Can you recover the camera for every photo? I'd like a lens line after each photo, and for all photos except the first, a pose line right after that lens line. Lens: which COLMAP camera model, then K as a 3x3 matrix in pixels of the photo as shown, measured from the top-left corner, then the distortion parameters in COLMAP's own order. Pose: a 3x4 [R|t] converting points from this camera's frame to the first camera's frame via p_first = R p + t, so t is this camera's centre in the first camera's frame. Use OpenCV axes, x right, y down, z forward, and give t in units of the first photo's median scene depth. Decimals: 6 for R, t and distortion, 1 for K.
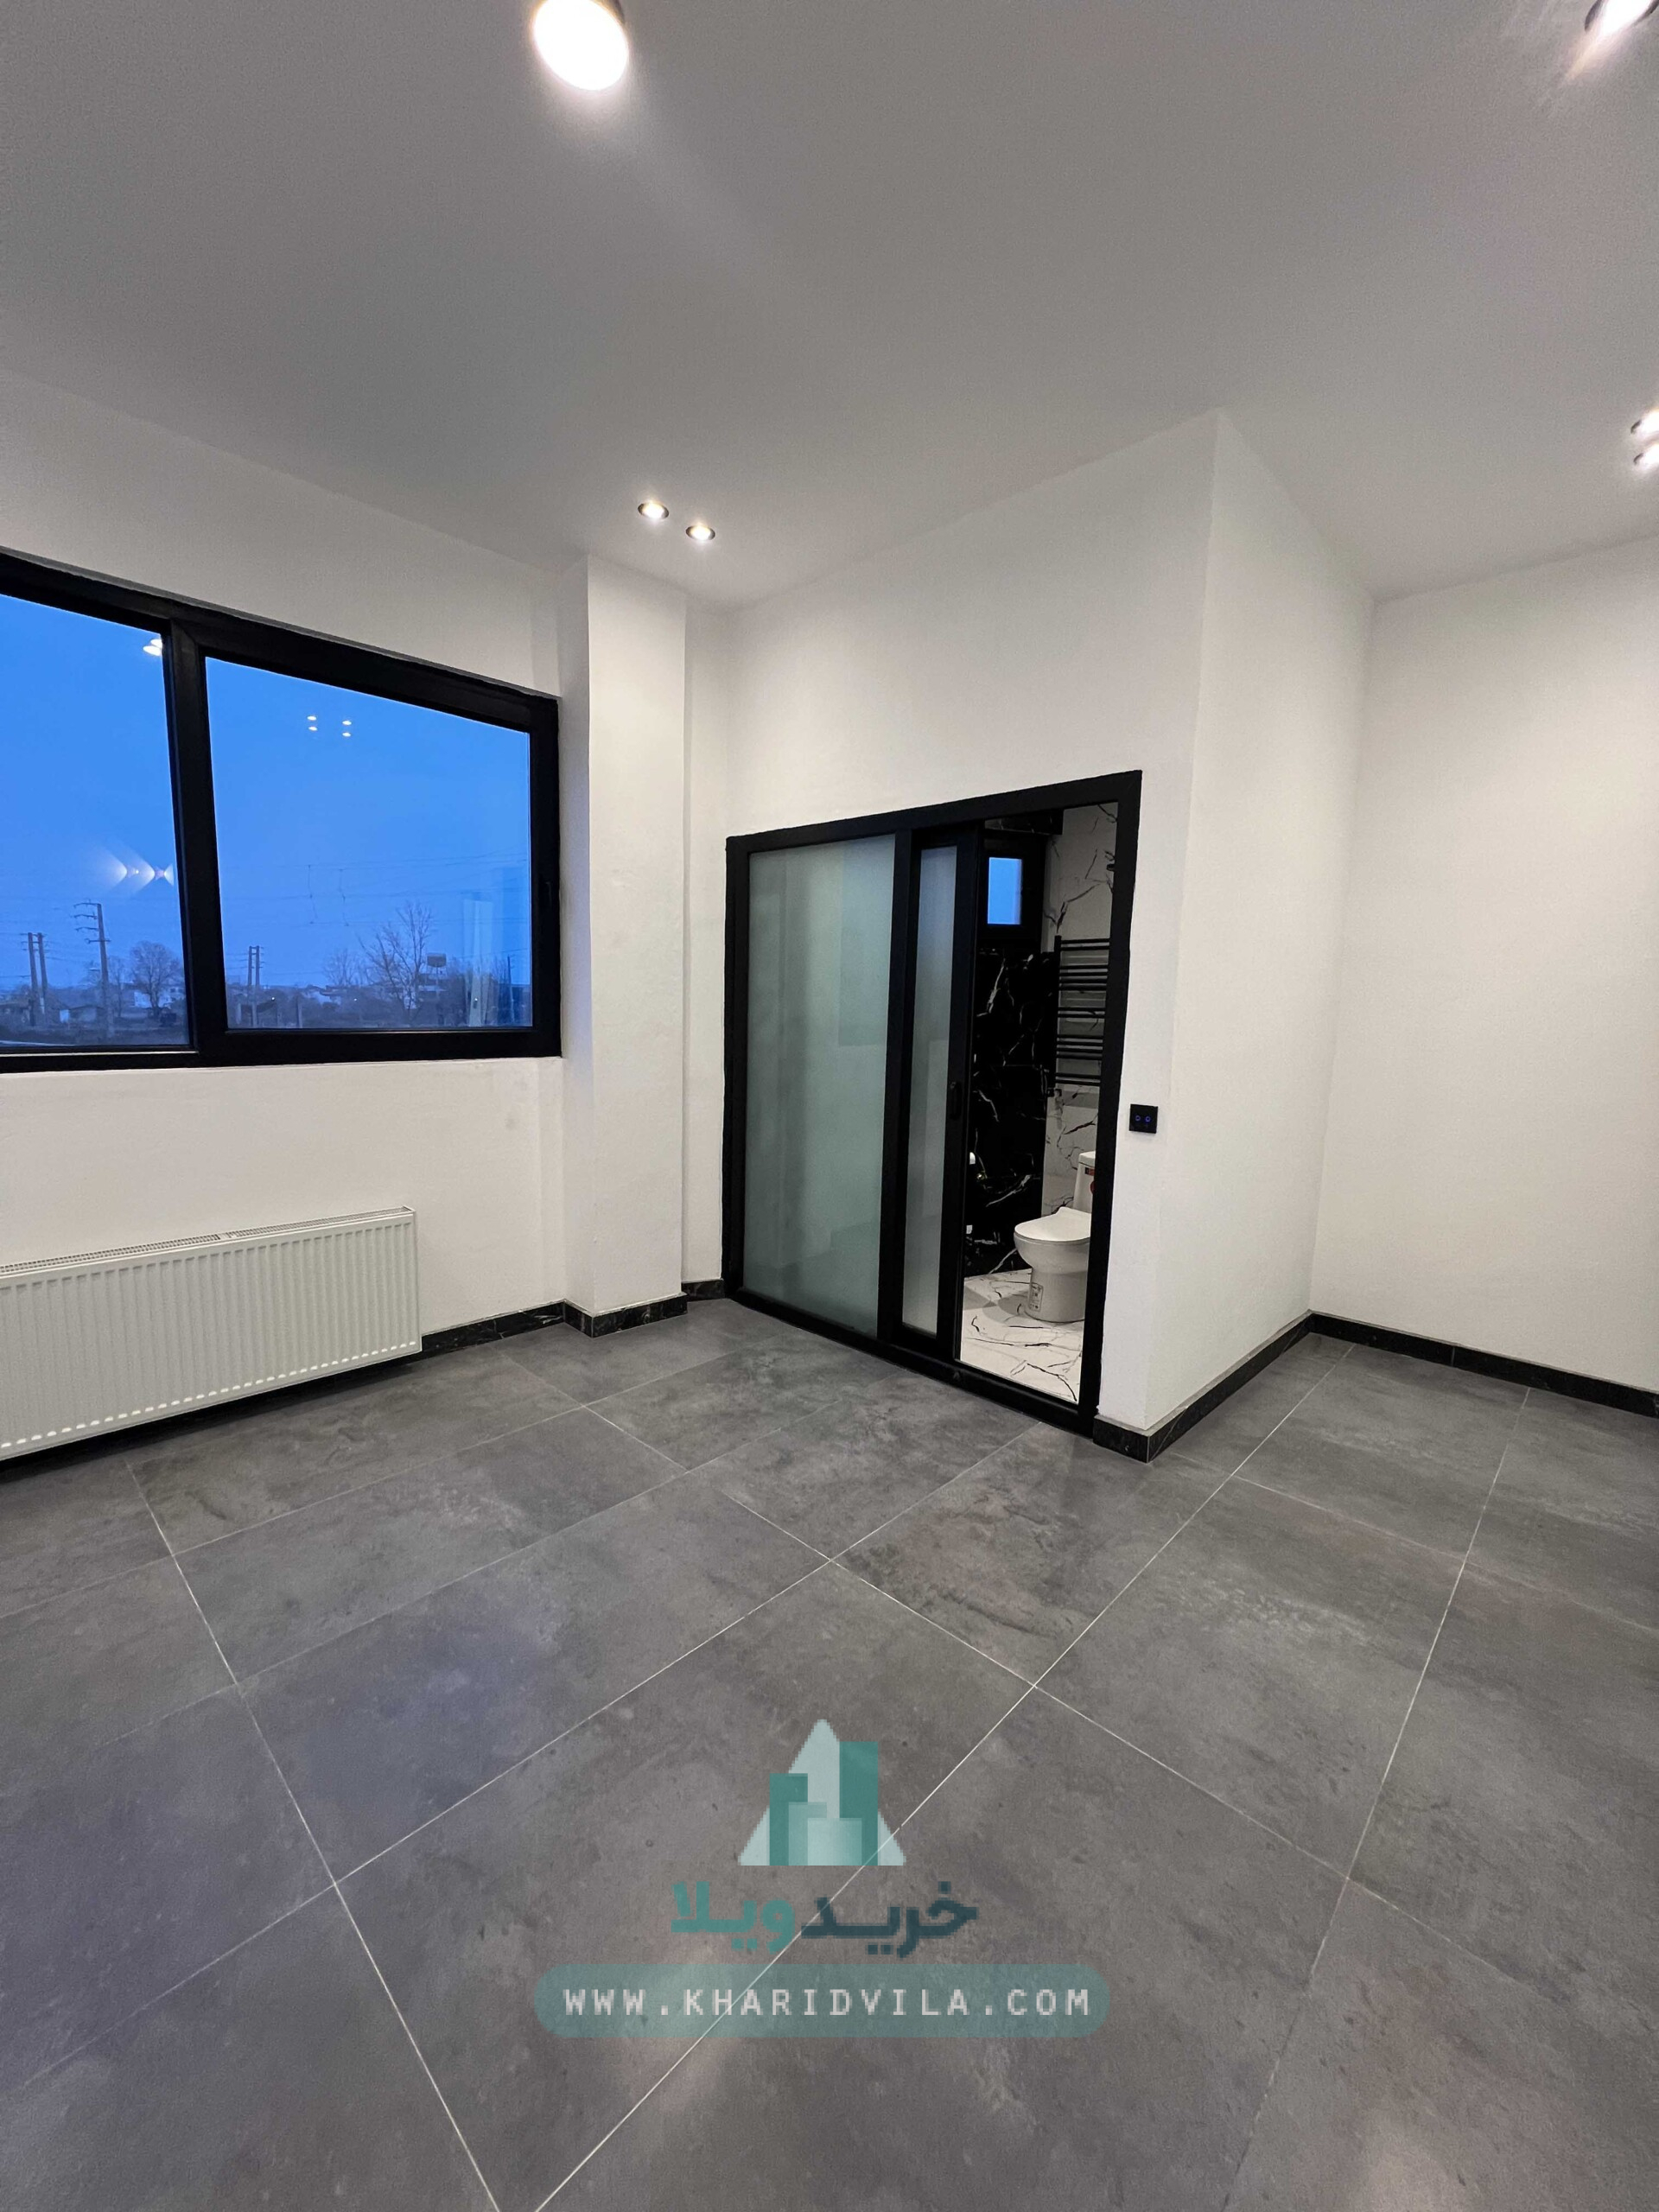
lens RADIAL K [[884.5, 0, 824.9], [0, 884.5, 1110.5], [0, 0, 1]] dist [0.002764, 0.000169]
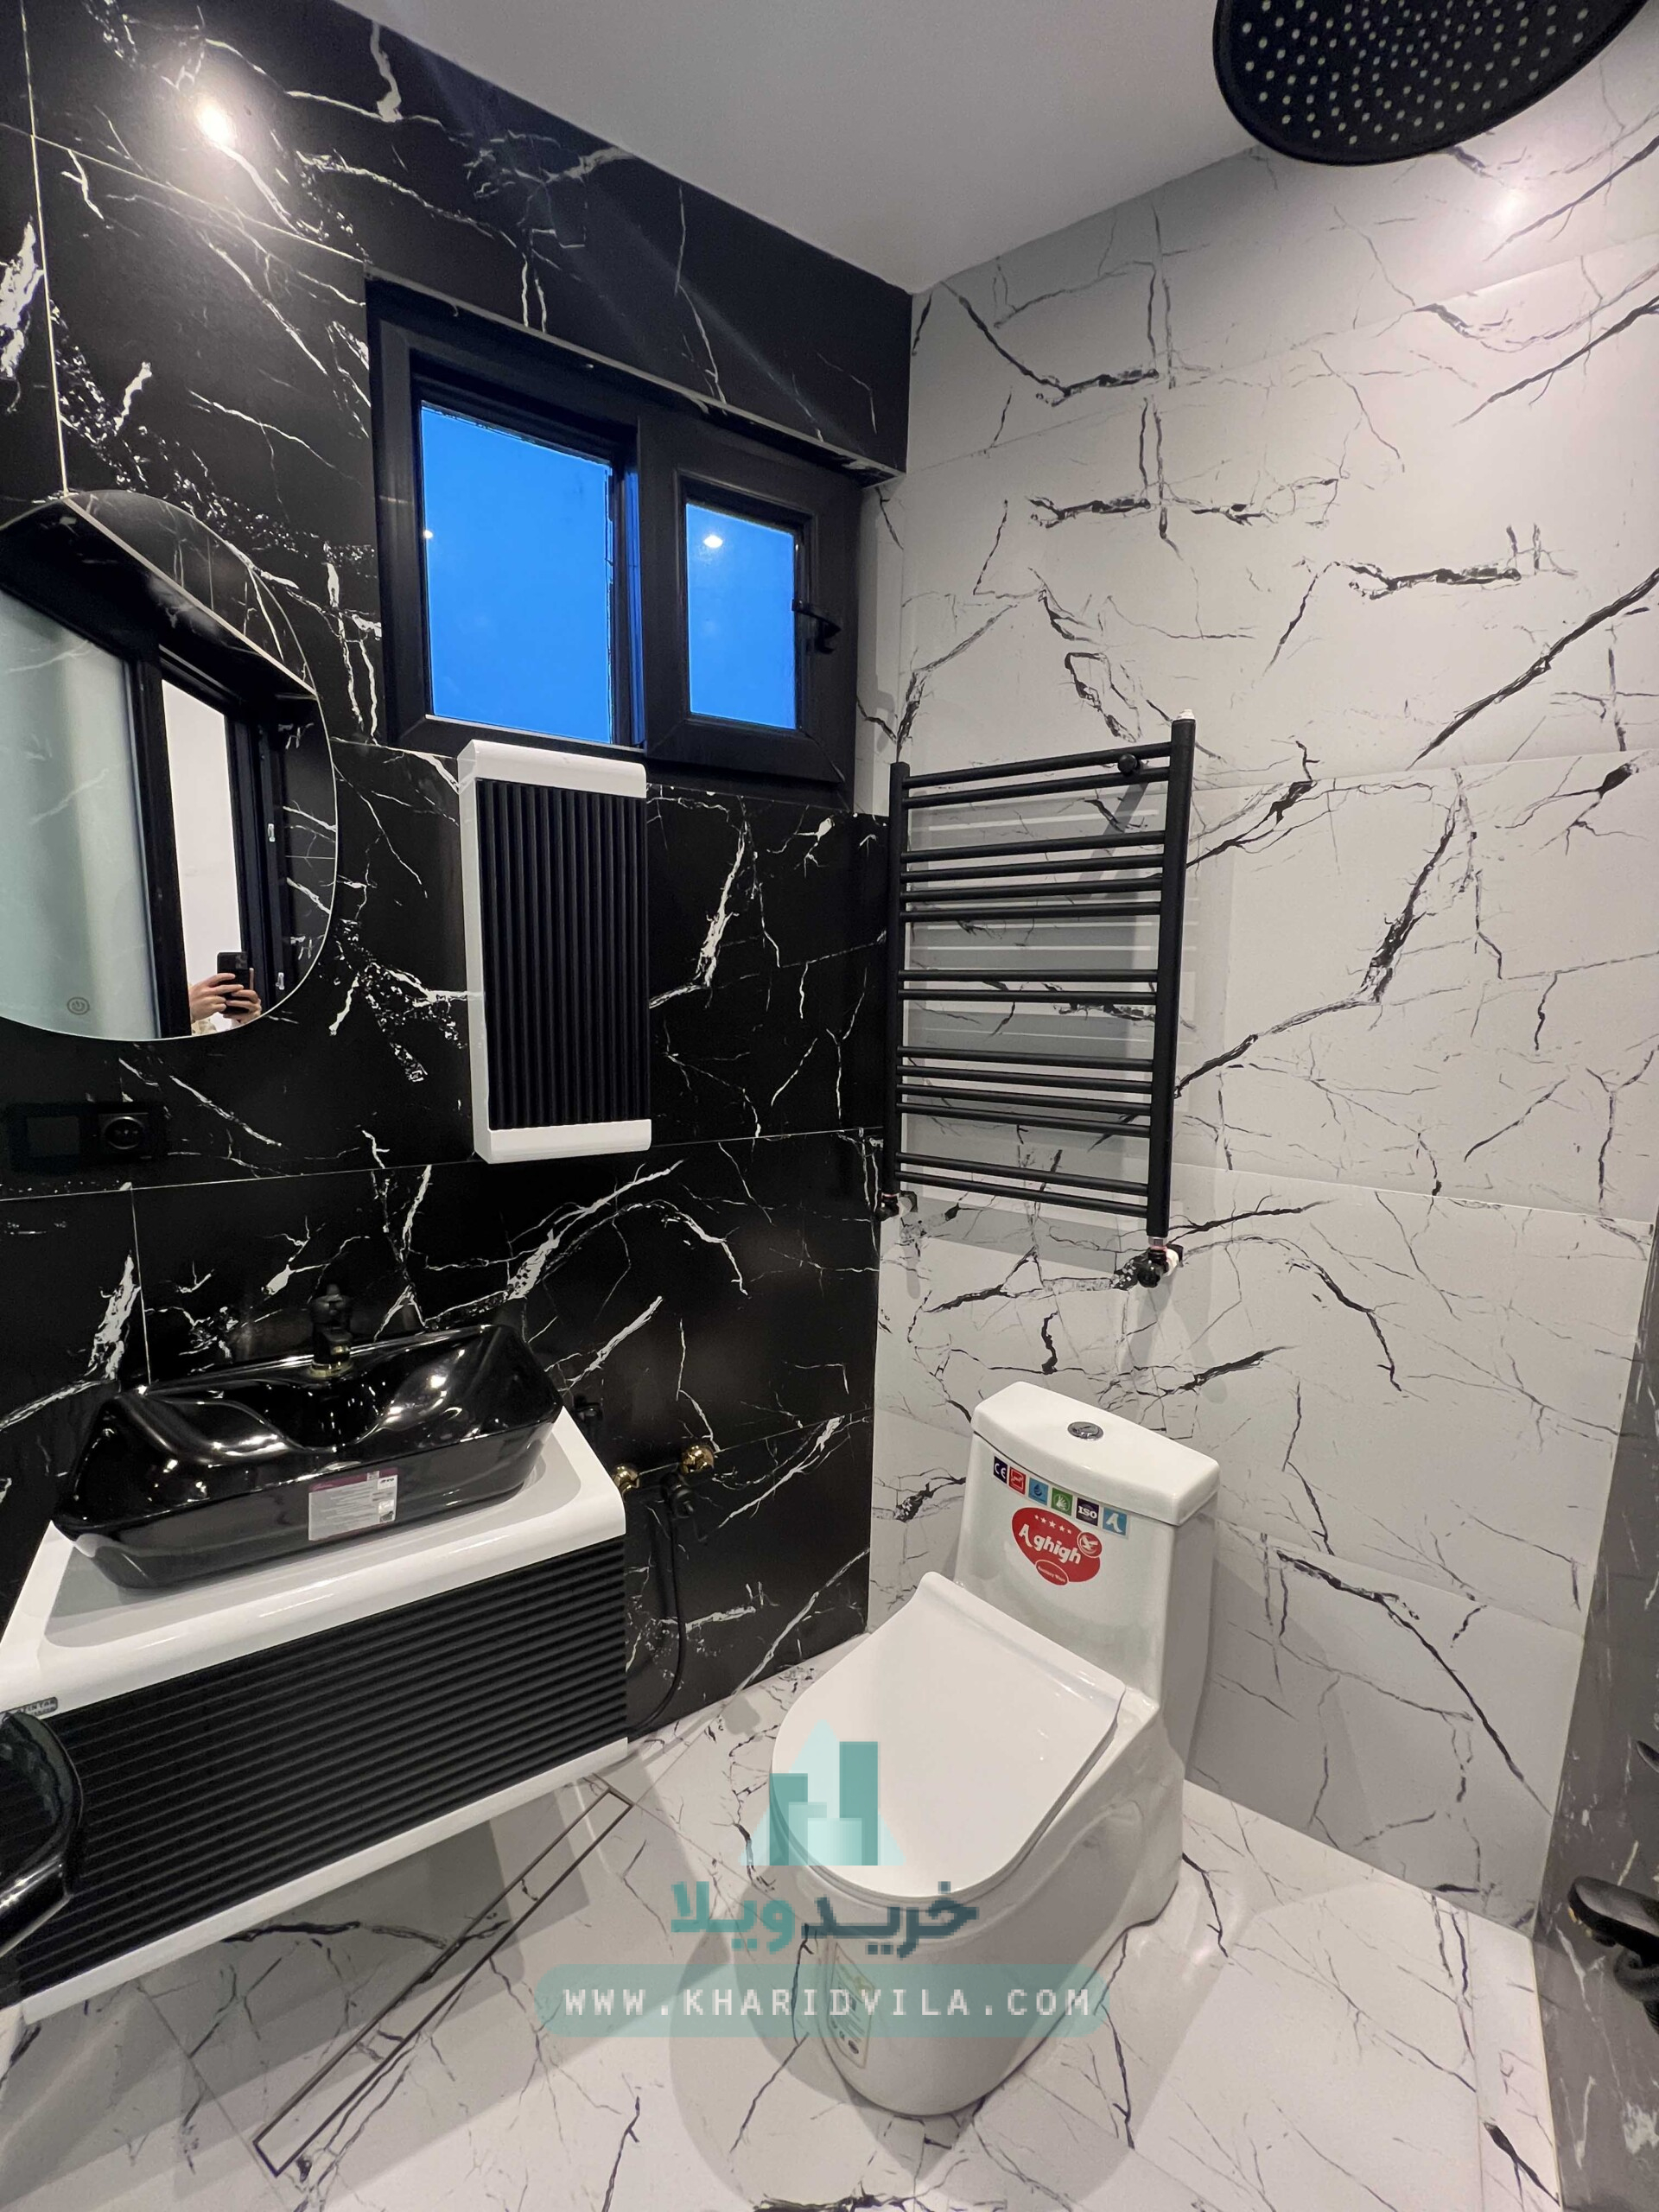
lens RADIAL K [[884.5, 0, 824.9], [0, 884.5, 1110.5], [0, 0, 1]] dist [0.002764, 0.000169]
pose [[0.981300, -0.028344, 0.190385, 0.162855], [0.024200, 0.999418, 0.024055, -0.069844], [-0.190956, -0.018998, 0.981415, 0.654717]]
